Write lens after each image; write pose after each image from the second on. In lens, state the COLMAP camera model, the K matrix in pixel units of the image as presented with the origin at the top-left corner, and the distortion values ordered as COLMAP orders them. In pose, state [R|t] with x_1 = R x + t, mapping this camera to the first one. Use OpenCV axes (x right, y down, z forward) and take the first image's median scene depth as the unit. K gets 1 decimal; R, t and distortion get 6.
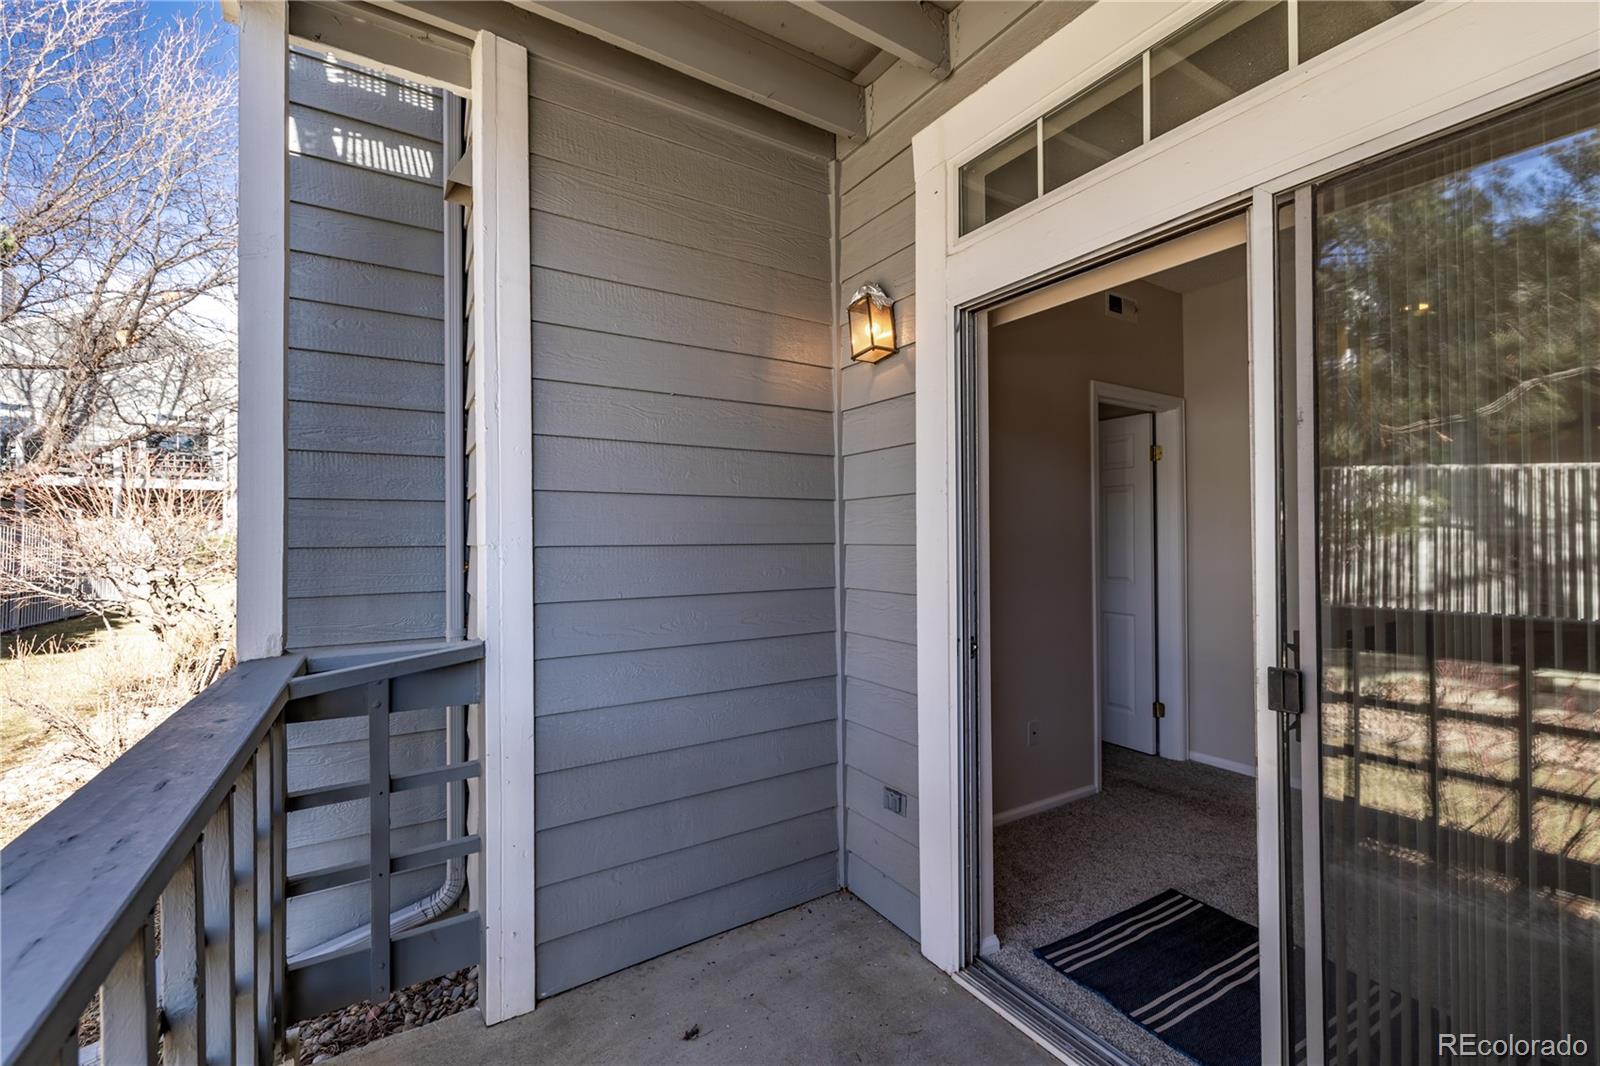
lens RADIAL K [[672.6, 0, 800.0], [0, 672.6, 533.0], [0, 0, 1]] dist [-0.000706, 0.000730]
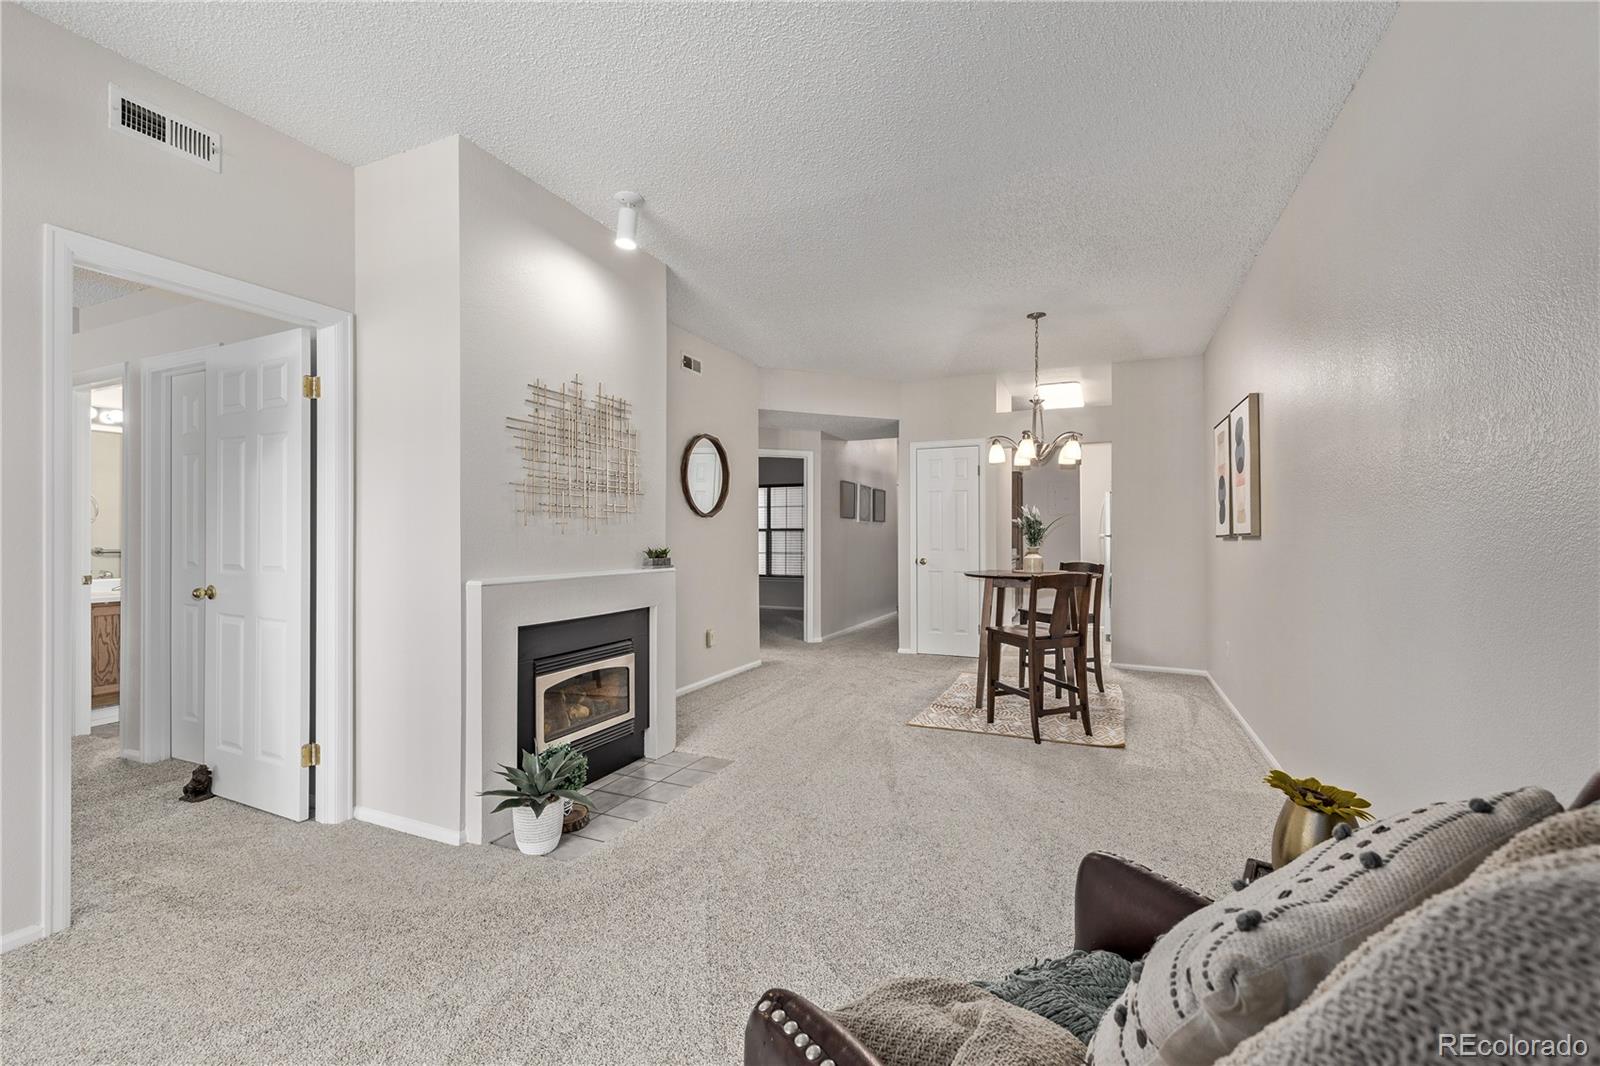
lens RADIAL K [[672.6, 0, 800.0], [0, 672.6, 533.0], [0, 0, 1]] dist [-0.000706, 0.000730]
pose [[0.837044, 0.005211, 0.547110, 0.557570], [-0.003473, 0.999985, -0.004211, 0.032923], [-0.547124, 0.001625, 0.837050, 0.135668]]
